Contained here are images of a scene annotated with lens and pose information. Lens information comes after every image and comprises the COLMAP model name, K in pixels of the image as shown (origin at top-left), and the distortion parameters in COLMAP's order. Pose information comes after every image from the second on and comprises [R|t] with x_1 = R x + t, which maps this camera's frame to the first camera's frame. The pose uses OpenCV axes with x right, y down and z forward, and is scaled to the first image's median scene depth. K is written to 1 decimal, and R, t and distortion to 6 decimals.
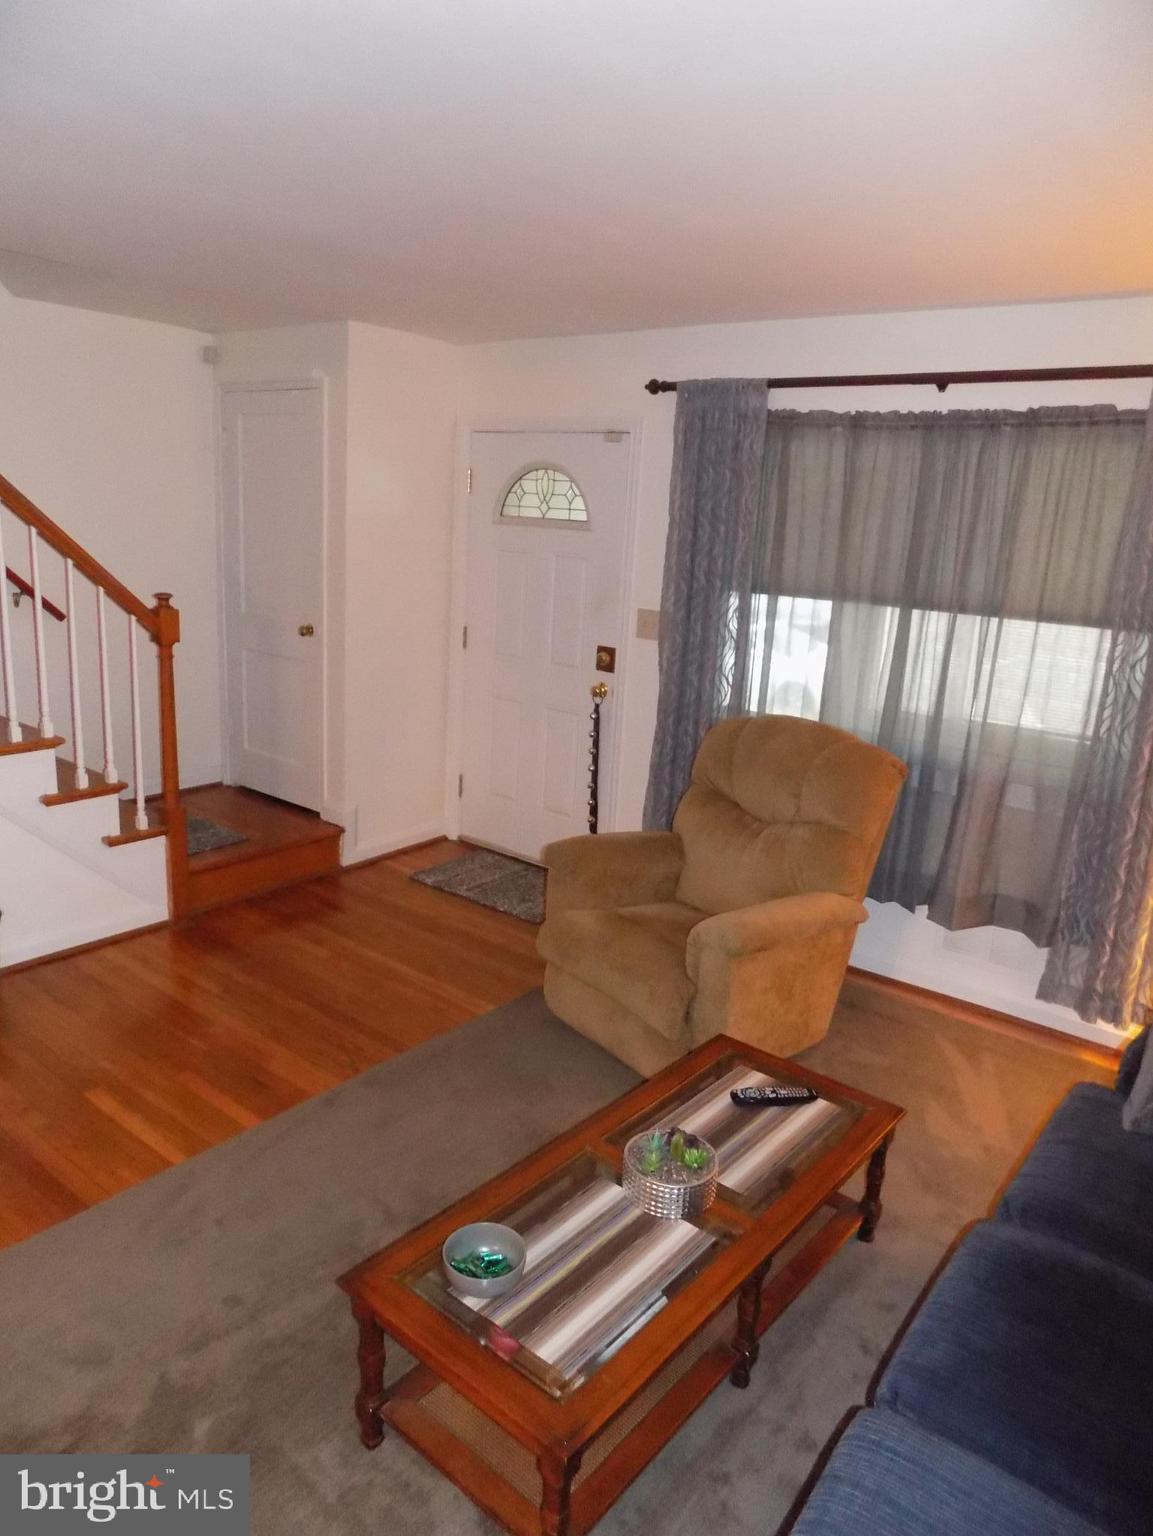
lens RADIAL K [[1032.0, 0, 579.3], [0, 1032.0, 773.2], [0, 0, 1]] dist [-0.085467, 0.090625]
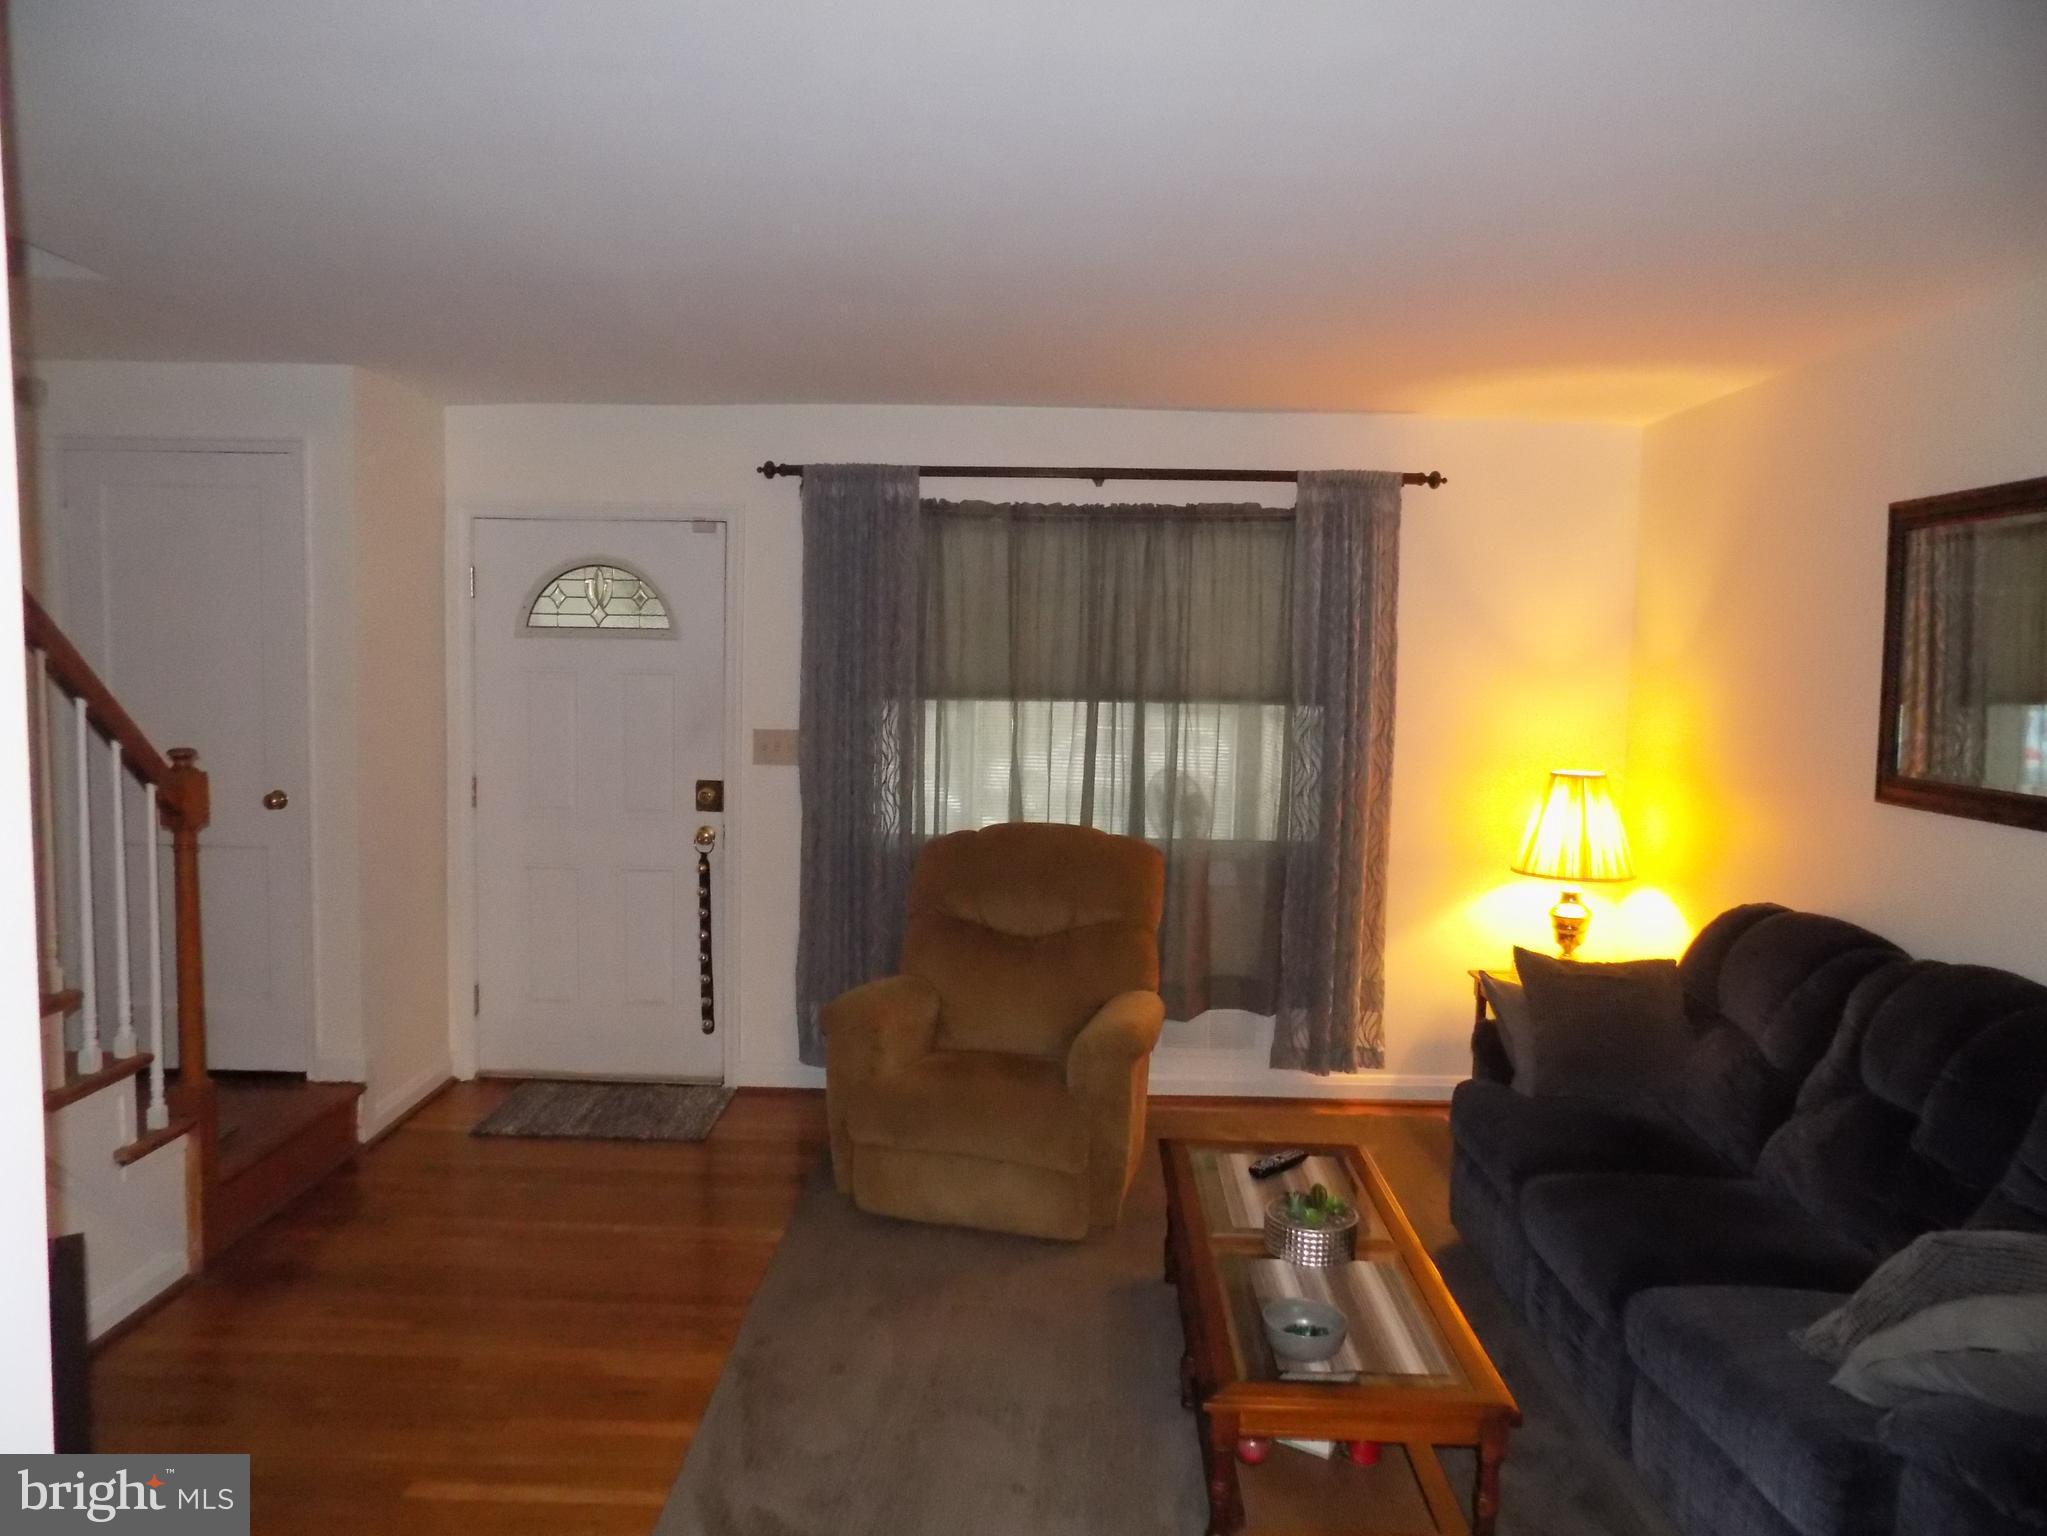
lens RADIAL K [[1375.3, 0, 1023.5], [0, 1375.3, 768.0], [0, 0, 1]] dist [-0.085467, 0.090625]
pose [[0.796338, -0.089424, 0.598205, -0.472252], [0.175087, 0.980749, -0.086469, 0.003430], [-0.578956, 0.173596, 0.796664, 0.005917]]
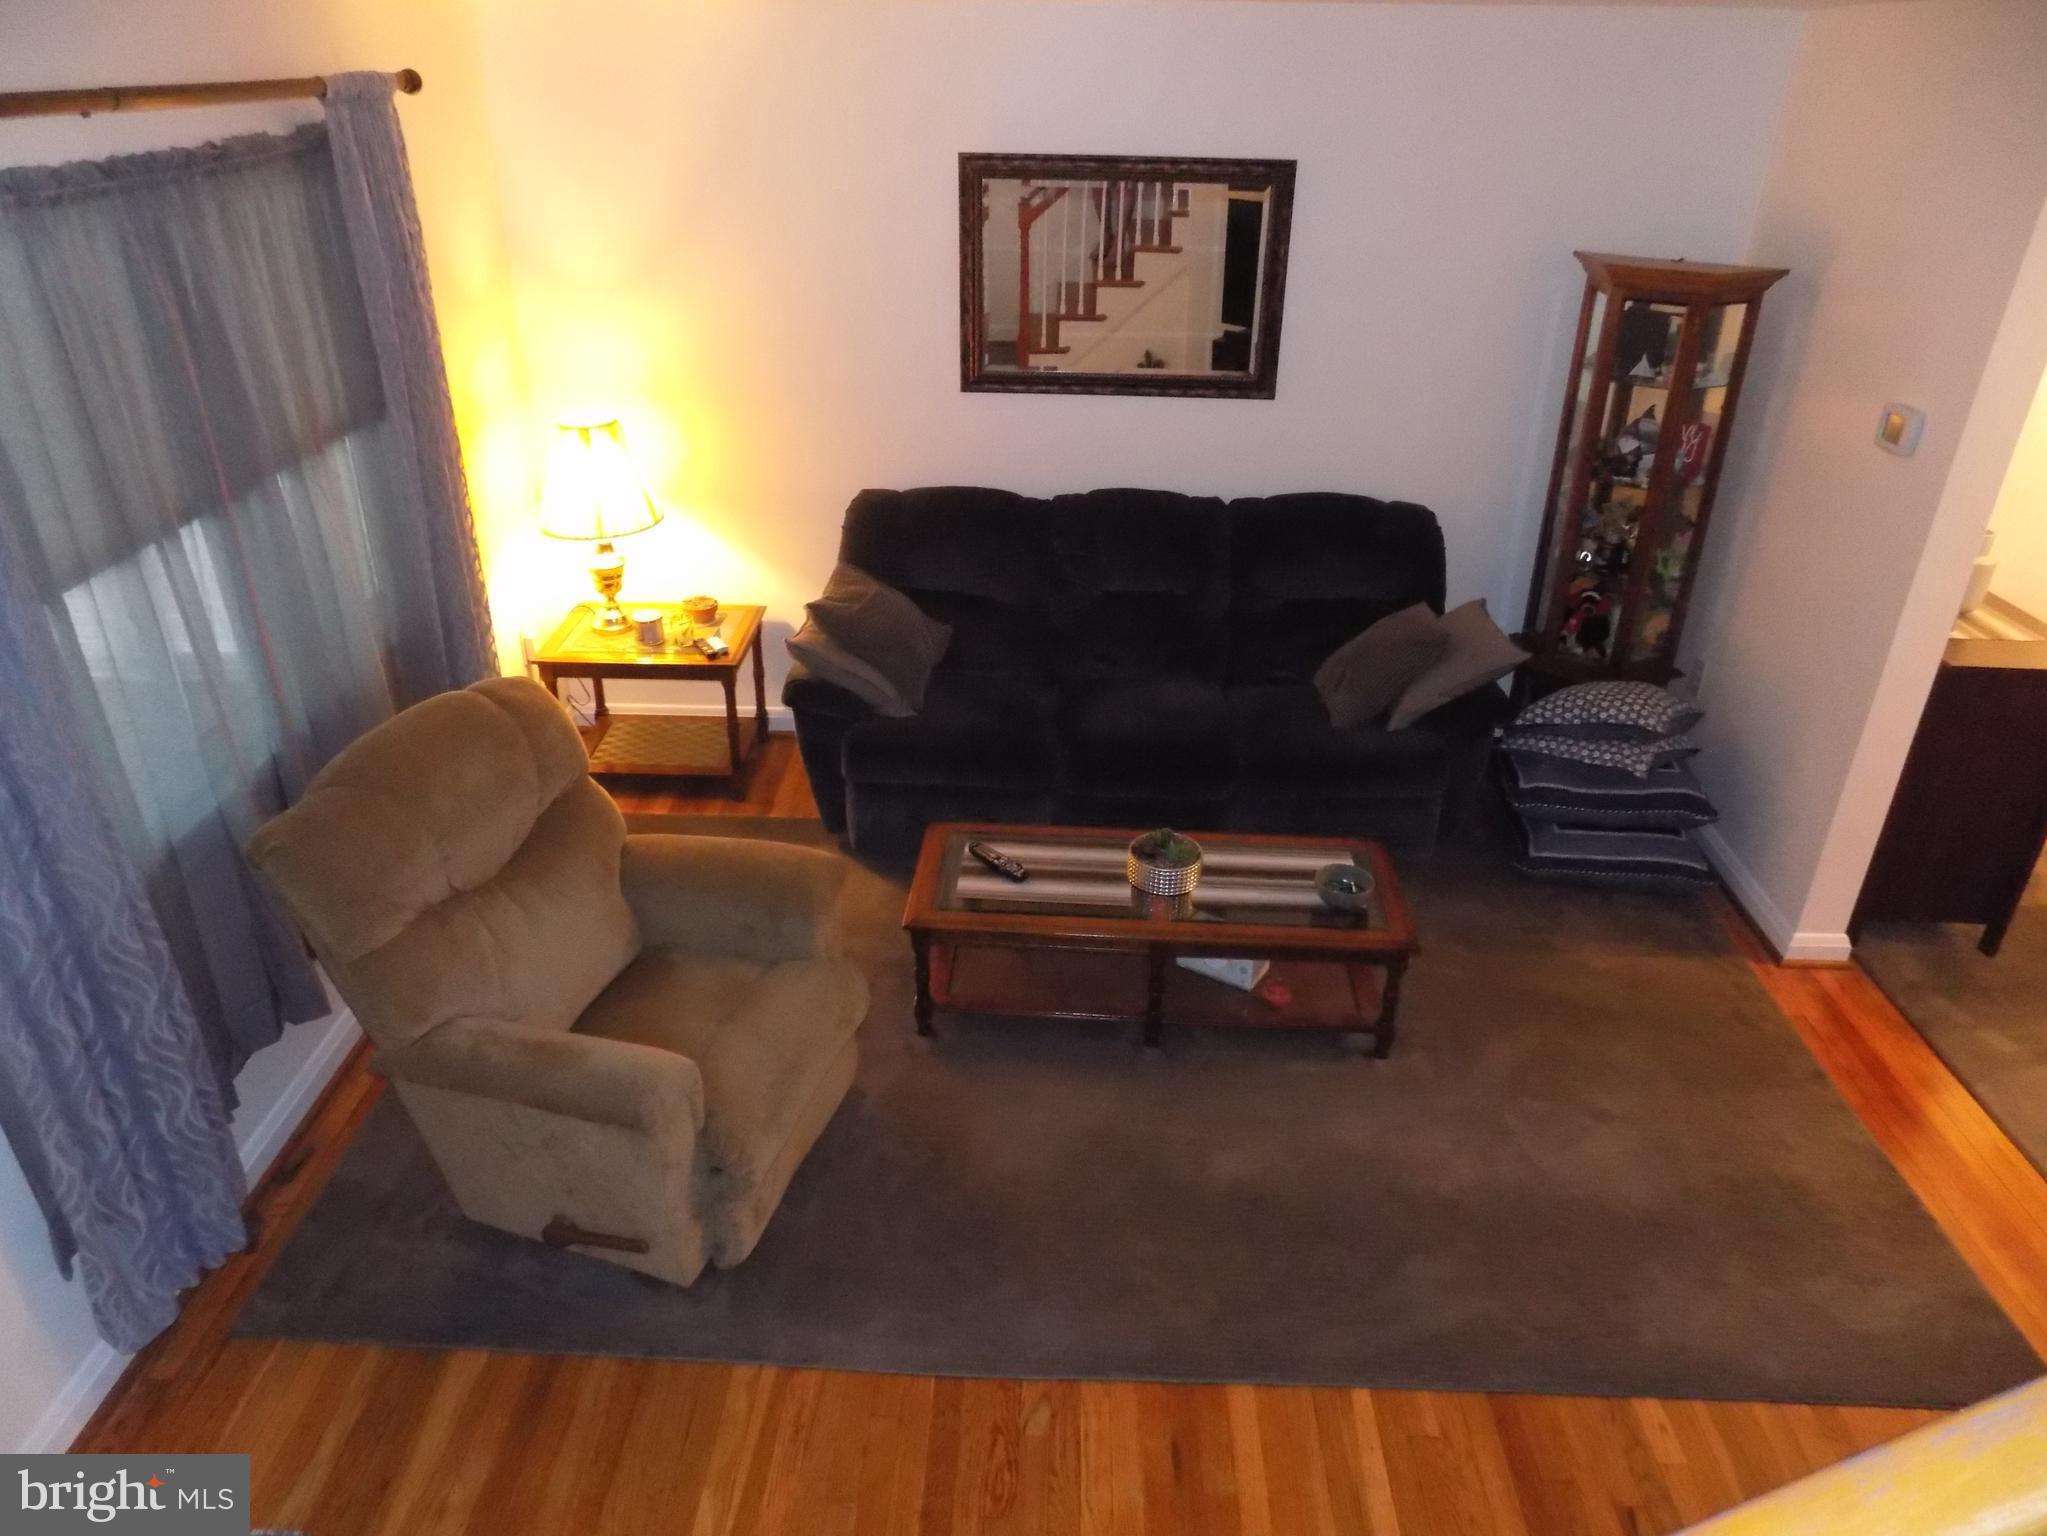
lens RADIAL K [[1375.3, 0, 1023.5], [0, 1375.3, 768.0], [0, 0, 1]] dist [-0.085467, 0.090625]
pose [[-0.558524, -0.434610, 0.706516, -0.498099], [0.172661, 0.772179, 0.611496, -0.400097], [-0.811320, 0.463522, -0.356240, 0.885078]]
